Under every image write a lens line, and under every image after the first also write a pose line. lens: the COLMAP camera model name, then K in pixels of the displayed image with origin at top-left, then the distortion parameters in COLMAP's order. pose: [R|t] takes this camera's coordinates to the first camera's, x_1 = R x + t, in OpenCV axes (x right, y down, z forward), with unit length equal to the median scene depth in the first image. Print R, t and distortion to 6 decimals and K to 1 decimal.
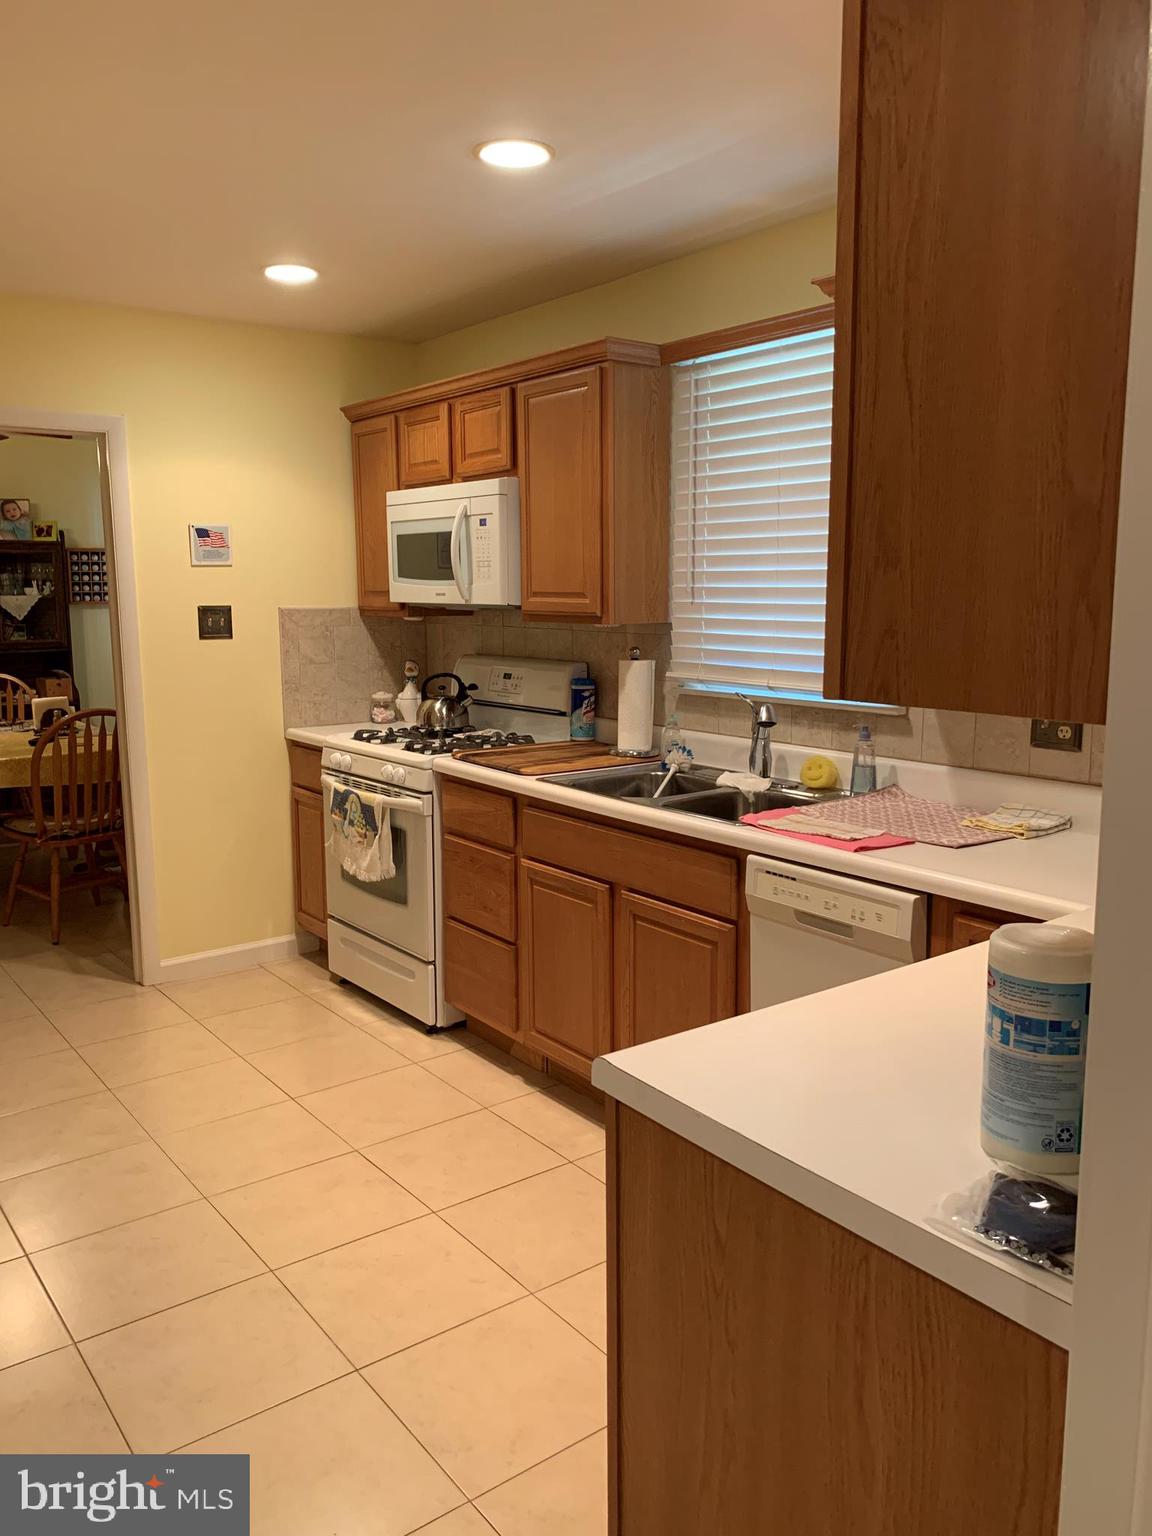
lens RADIAL K [[1163.9, 0, 583.7], [0, 1163.9, 767.5], [0, 0, 1]] dist [0.194201, -0.523187]
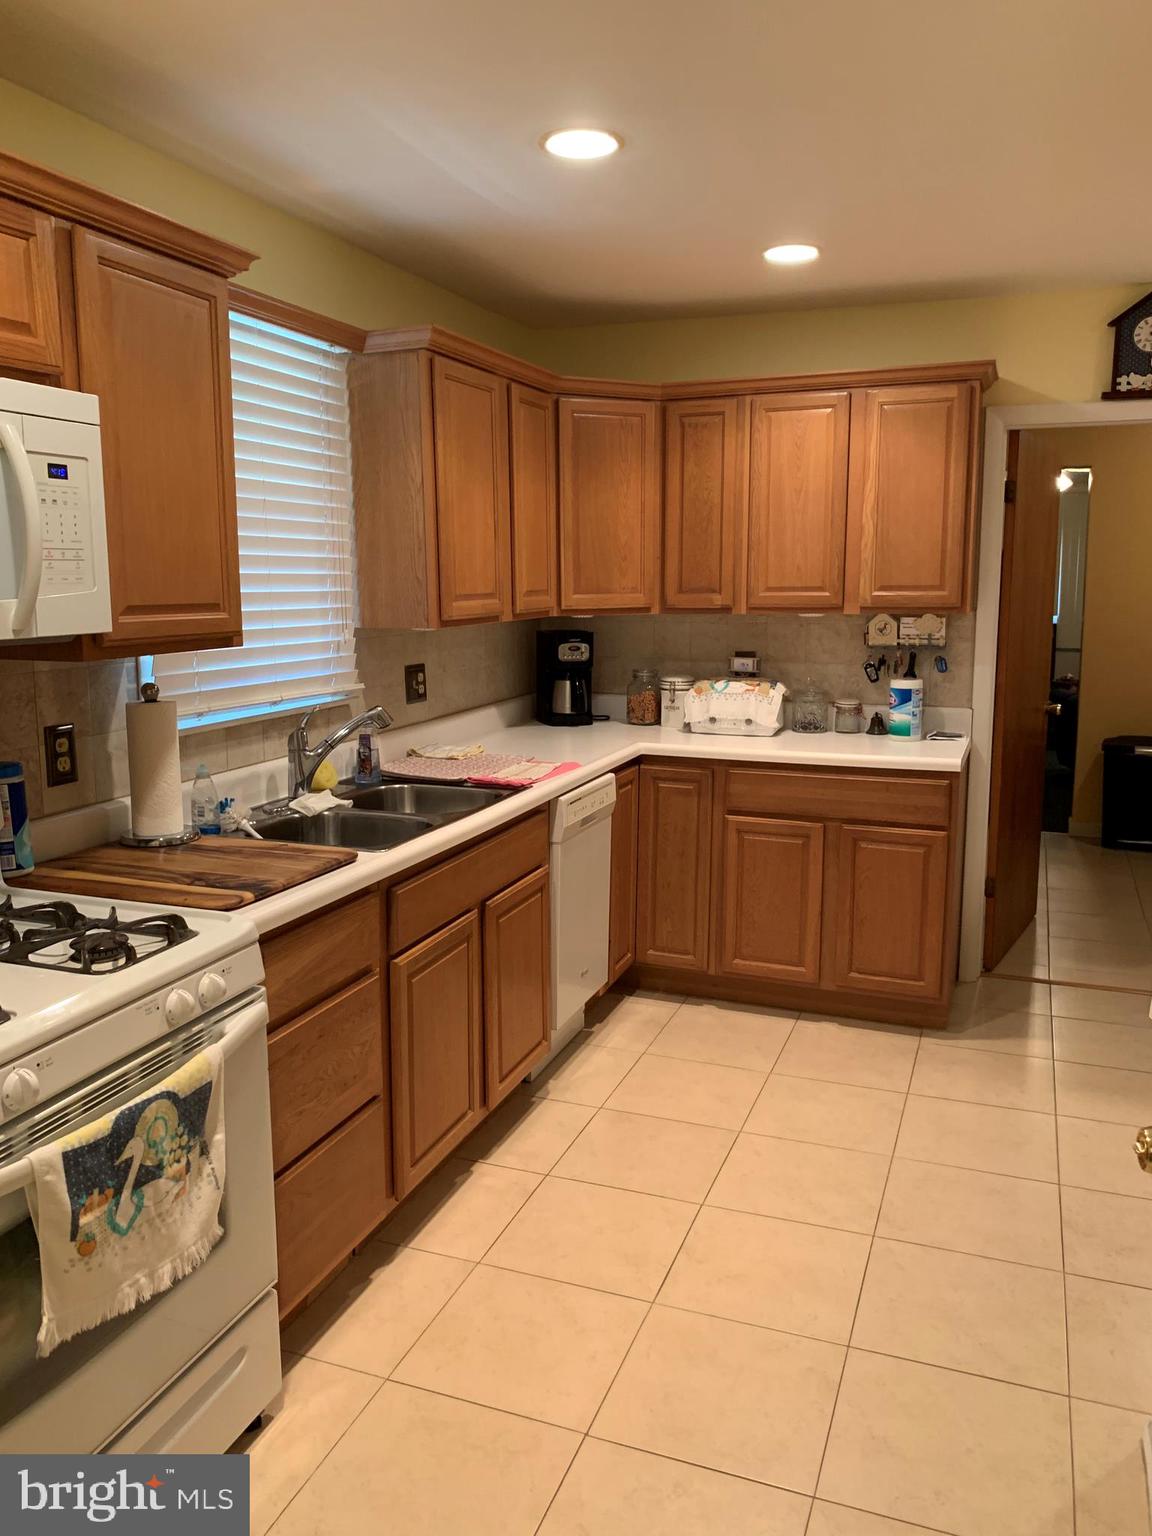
lens RADIAL K [[1163.2, 0, 576.0], [0, 1163.2, 766.6], [0, 0, 1]] dist [0.111650, -0.280777]
pose [[-0.525300, -0.135745, 0.840020, -0.680752], [0.135365, 0.961291, 0.239992, -0.191941], [-0.840081, 0.239777, -0.486591, 1.168640]]
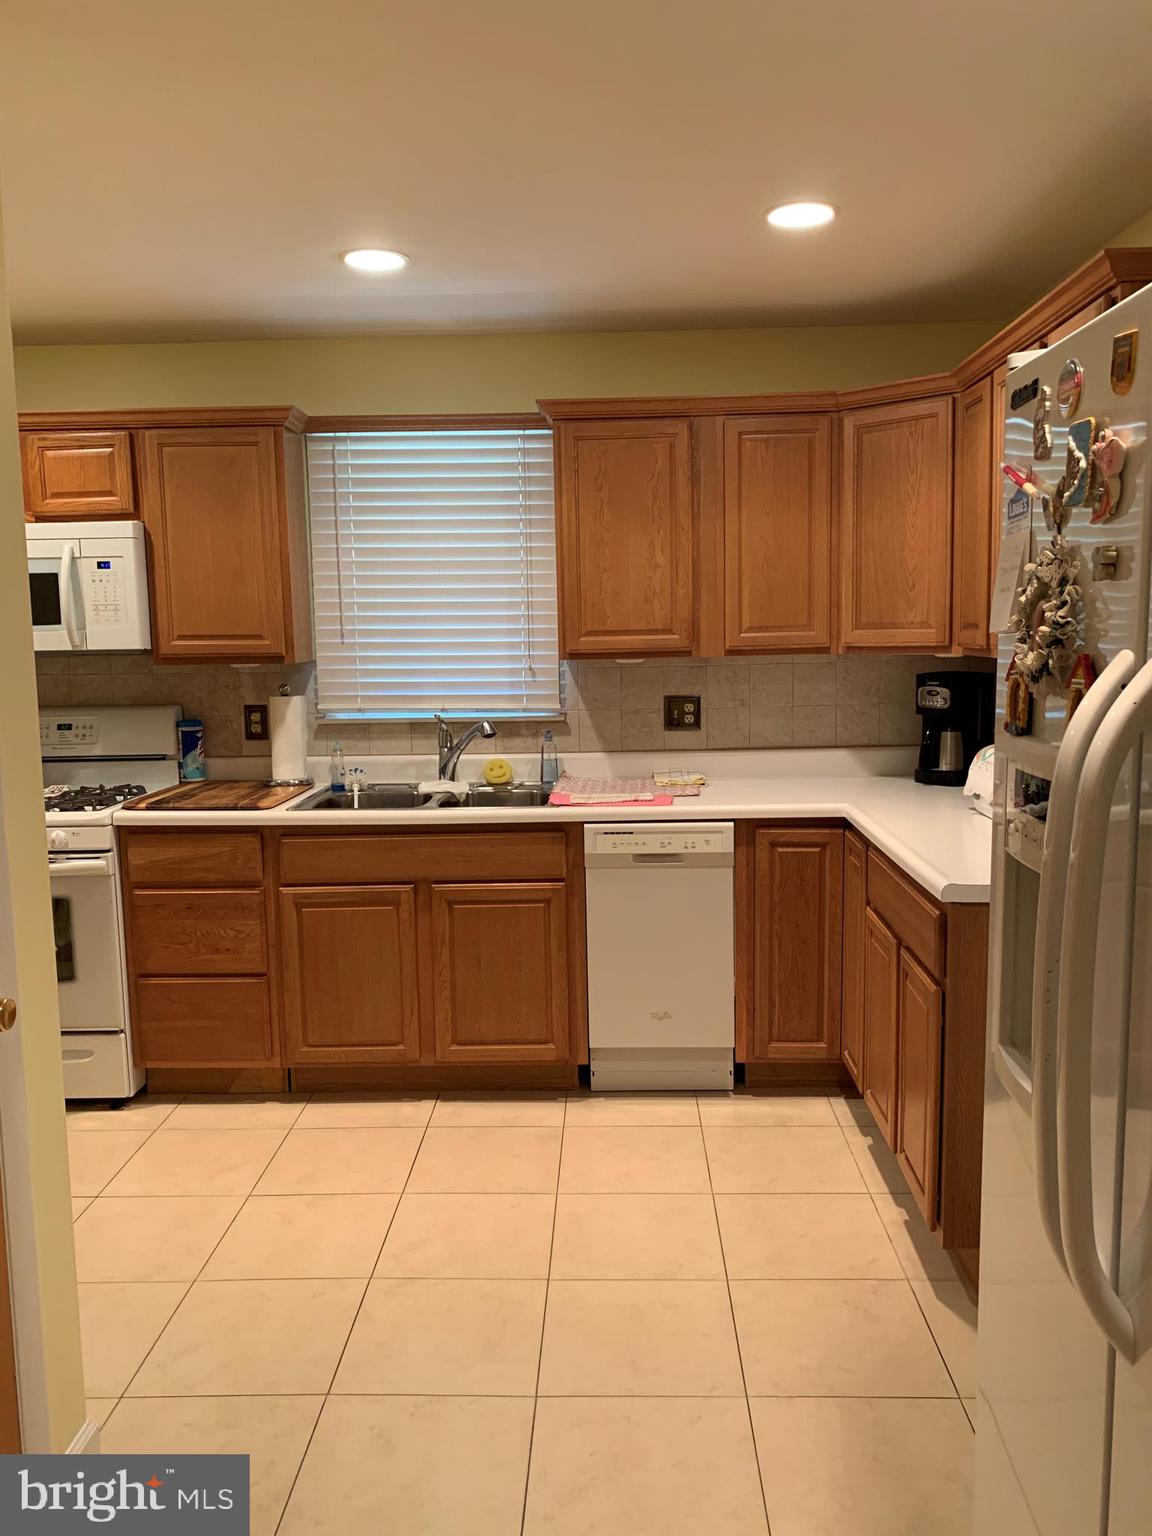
lens RADIAL K [[1163.9, 0, 583.7], [0, 1163.9, 767.5], [0, 0, 1]] dist [0.194201, -0.523187]
pose [[0.627556, -0.105101, 0.771445, -0.649779], [0.134309, 0.990606, 0.025701, -0.018254], [-0.766899, 0.087483, 0.635777, 0.104381]]
